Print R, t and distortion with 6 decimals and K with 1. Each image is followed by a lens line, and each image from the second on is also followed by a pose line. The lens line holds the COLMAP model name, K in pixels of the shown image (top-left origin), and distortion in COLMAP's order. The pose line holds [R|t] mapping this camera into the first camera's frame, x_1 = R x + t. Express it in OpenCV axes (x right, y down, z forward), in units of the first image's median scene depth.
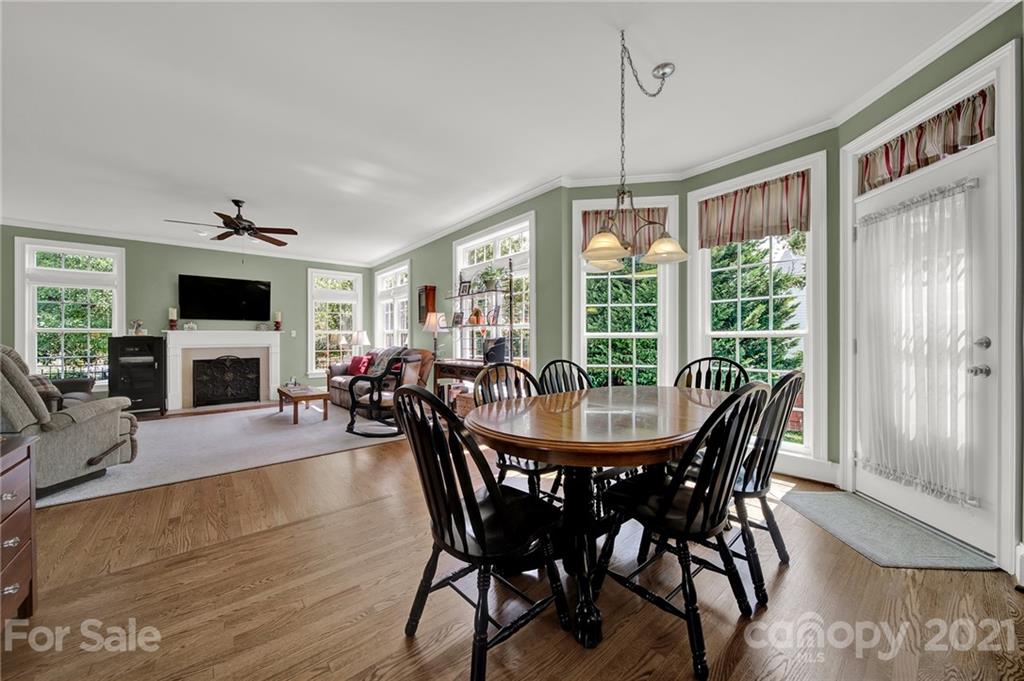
lens RADIAL K [[366.2, 0, 513.2], [0, 366.2, 338.6], [0, 0, 1]] dist [-0.006534, 0.000370]
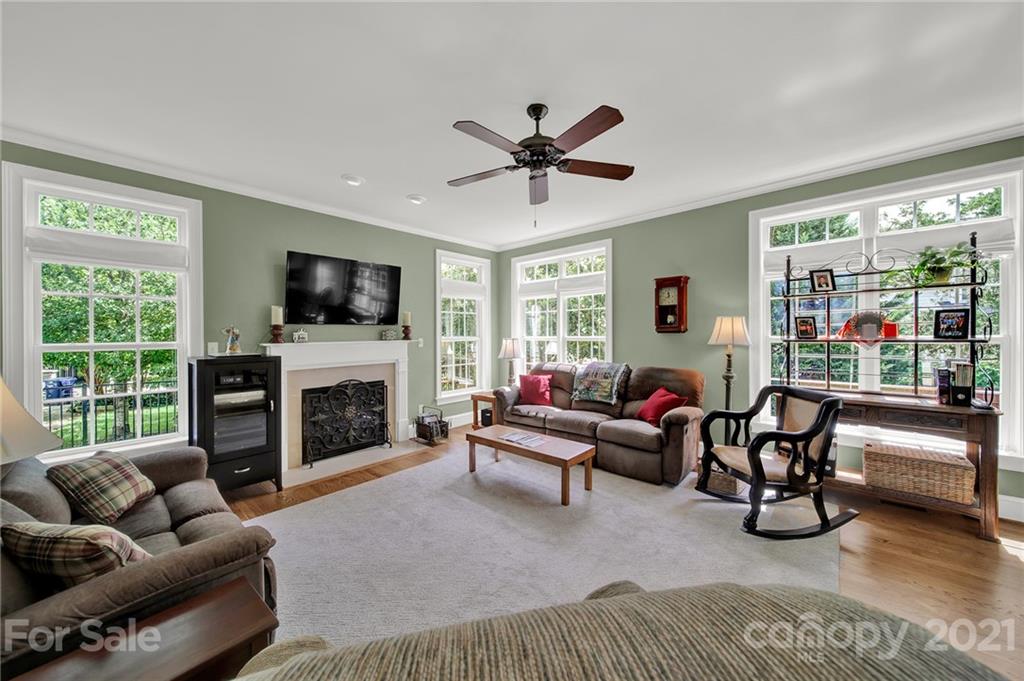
lens RADIAL K [[366.2, 0, 503.9], [0, 366.2, 336.0], [0, 0, 1]] dist [-0.006534, 0.000370]
pose [[0.992910, -0.000577, 0.118866, -1.377422], [0.000157, 0.999994, 0.003542, -0.077613], [-0.118867, -0.003498, 0.992904, 0.769211]]
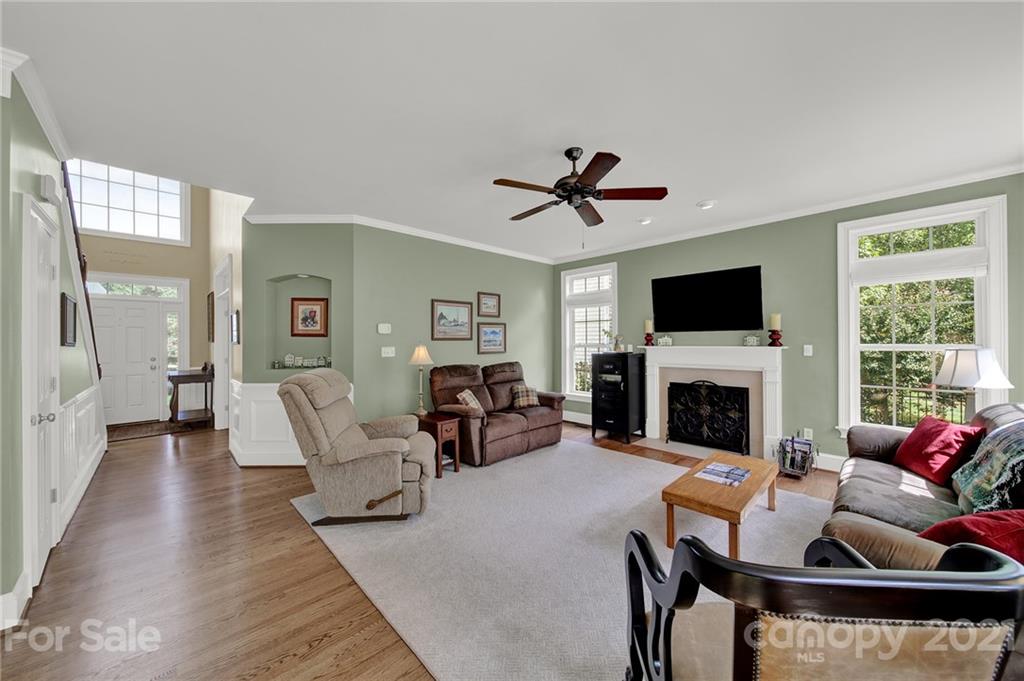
lens RADIAL K [[366.2, 0, 505.6], [0, 366.2, 340.1], [0, 0, 1]] dist [-0.006534, 0.000370]
pose [[0.065337, 0.002311, -0.997861, -0.210395], [0.003741, 0.999990, 0.002561, -0.086056], [0.997856, -0.003900, 0.065328, 1.320532]]
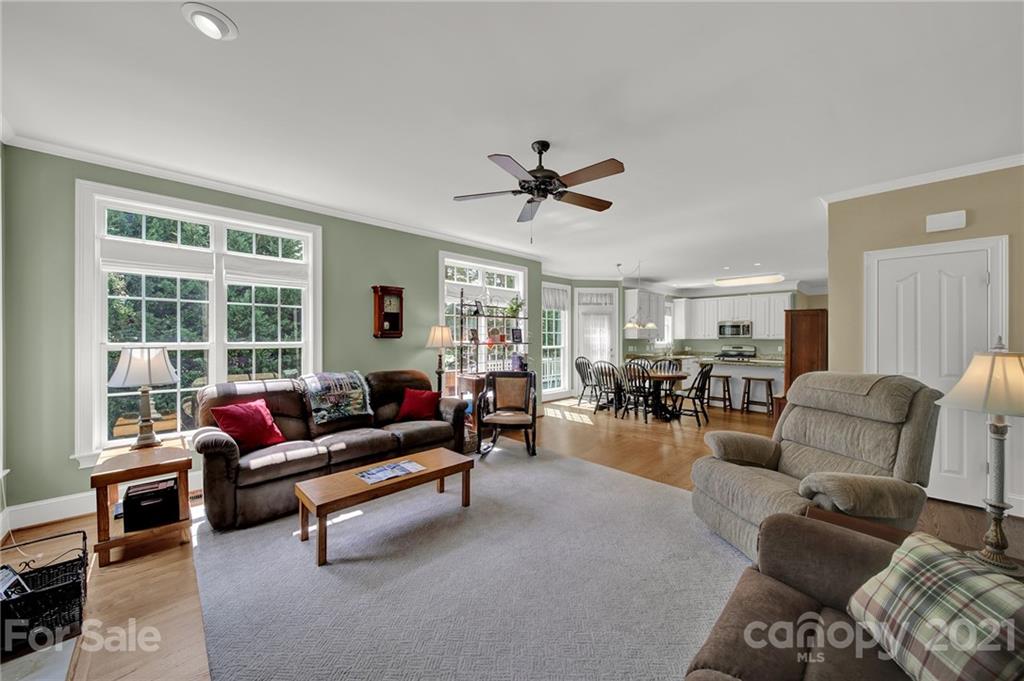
lens RADIAL K [[366.2, 0, 516.8], [0, 366.2, 341.8], [0, 0, 1]] dist [-0.006534, 0.000370]
pose [[-0.083507, -0.004338, 0.996498, -2.182196], [-0.000046, 0.999991, 0.004349, -0.076303], [-0.996507, 0.000317, -0.083506, 1.756160]]
